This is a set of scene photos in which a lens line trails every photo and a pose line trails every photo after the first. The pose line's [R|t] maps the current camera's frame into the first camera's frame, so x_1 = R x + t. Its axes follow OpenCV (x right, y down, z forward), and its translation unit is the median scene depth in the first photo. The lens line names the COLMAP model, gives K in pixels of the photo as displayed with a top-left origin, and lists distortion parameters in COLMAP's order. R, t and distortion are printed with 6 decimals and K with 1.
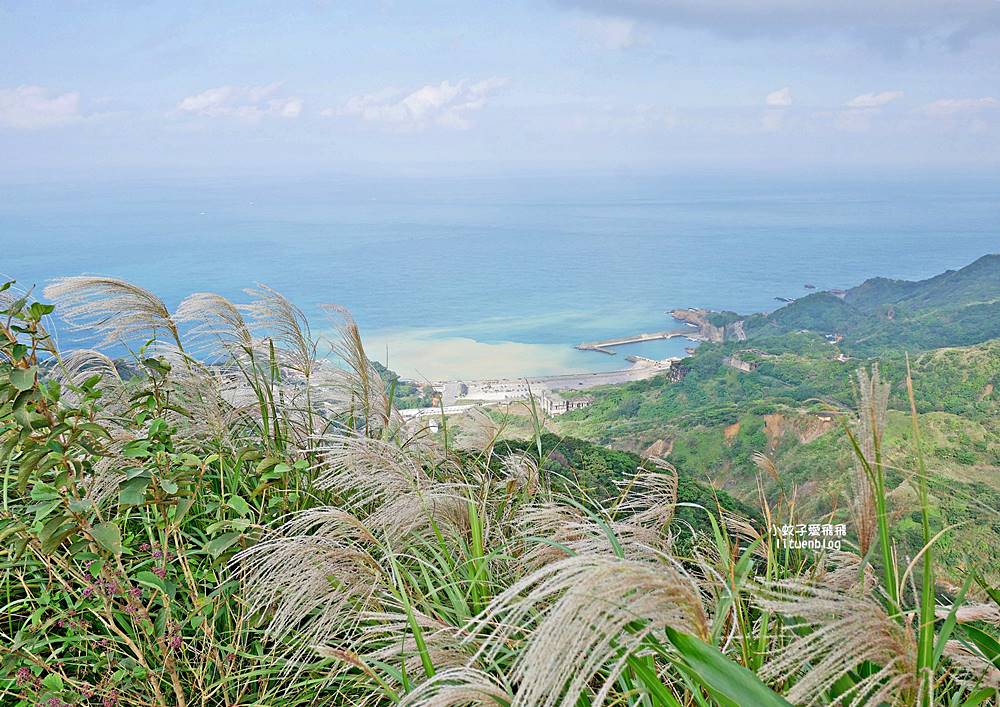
lens RADIAL K [[784.1, 0, 517.3], [0, 784.1, 391.1], [0, 0, 1]] dist [-0.006151, -0.002004]
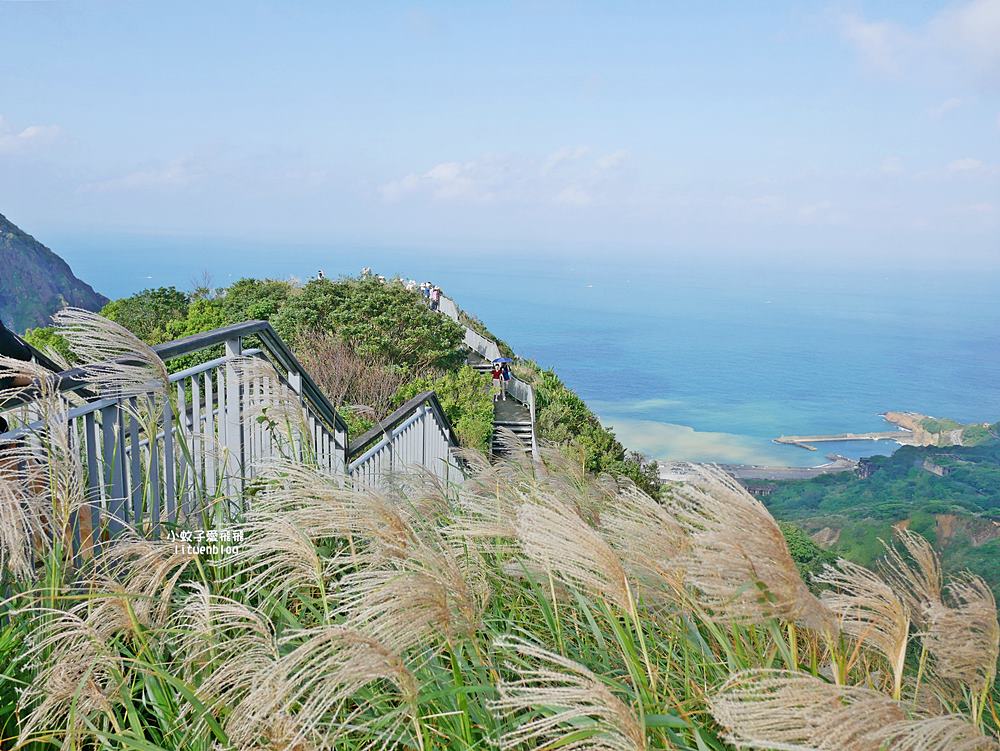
lens RADIAL K [[871.4, 0, 498.3], [0, 871.4, 378.0], [0, 0, 1]] dist [-0.038586, 0.009969]
pose [[0.952225, 0.082691, -0.293989, 0.074785], [-0.120395, 0.986328, -0.112529, 0.040733], [0.280664, 0.142548, 0.949162, -0.178481]]
